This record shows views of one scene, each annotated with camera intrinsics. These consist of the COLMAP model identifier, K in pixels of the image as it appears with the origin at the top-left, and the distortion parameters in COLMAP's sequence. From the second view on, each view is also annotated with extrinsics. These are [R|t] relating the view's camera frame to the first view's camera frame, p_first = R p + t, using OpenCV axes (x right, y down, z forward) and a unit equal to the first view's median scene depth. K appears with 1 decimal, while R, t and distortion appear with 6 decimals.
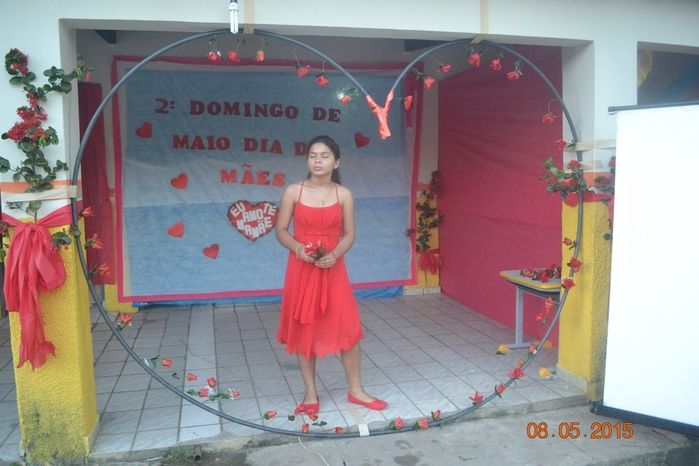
lens RADIAL K [[560.6, 0, 350.2], [0, 560.6, 236.1], [0, 0, 1]] dist [-0.080004, 0.018027]
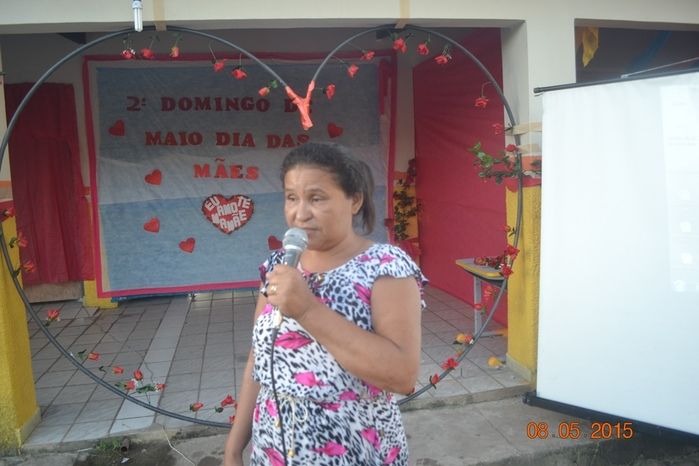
lens RADIAL K [[560.6, 0, 355.2], [0, 560.6, 235.6], [0, 0, 1]] dist [-0.080004, 0.018027]
pose [[0.998597, -0.024068, -0.047177, 0.172863], [0.024879, 0.999552, 0.016664, -0.000203], [0.046755, -0.017814, 0.998748, 0.009015]]
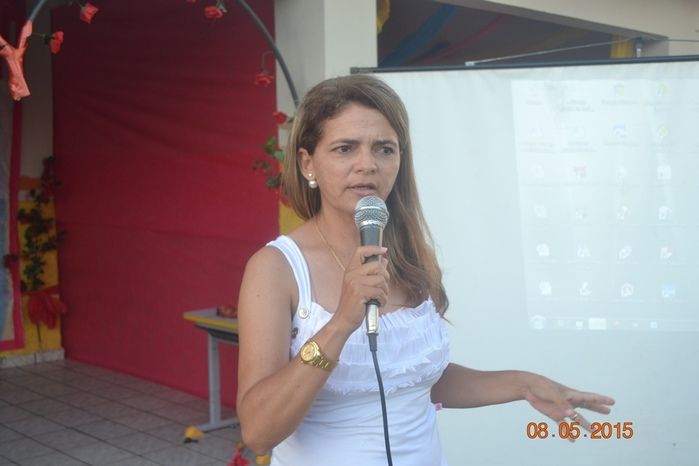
lens RADIAL K [[913.2, 0, 347.3], [0, 913.2, 232.3], [0, 0, 1]] dist [-0.041174, 0.000000]
pose [[0.864956, -0.025976, 0.501174, -0.114574], [0.044562, 0.998690, -0.025146, 0.007110], [-0.499865, 0.044083, 0.864981, -0.009342]]
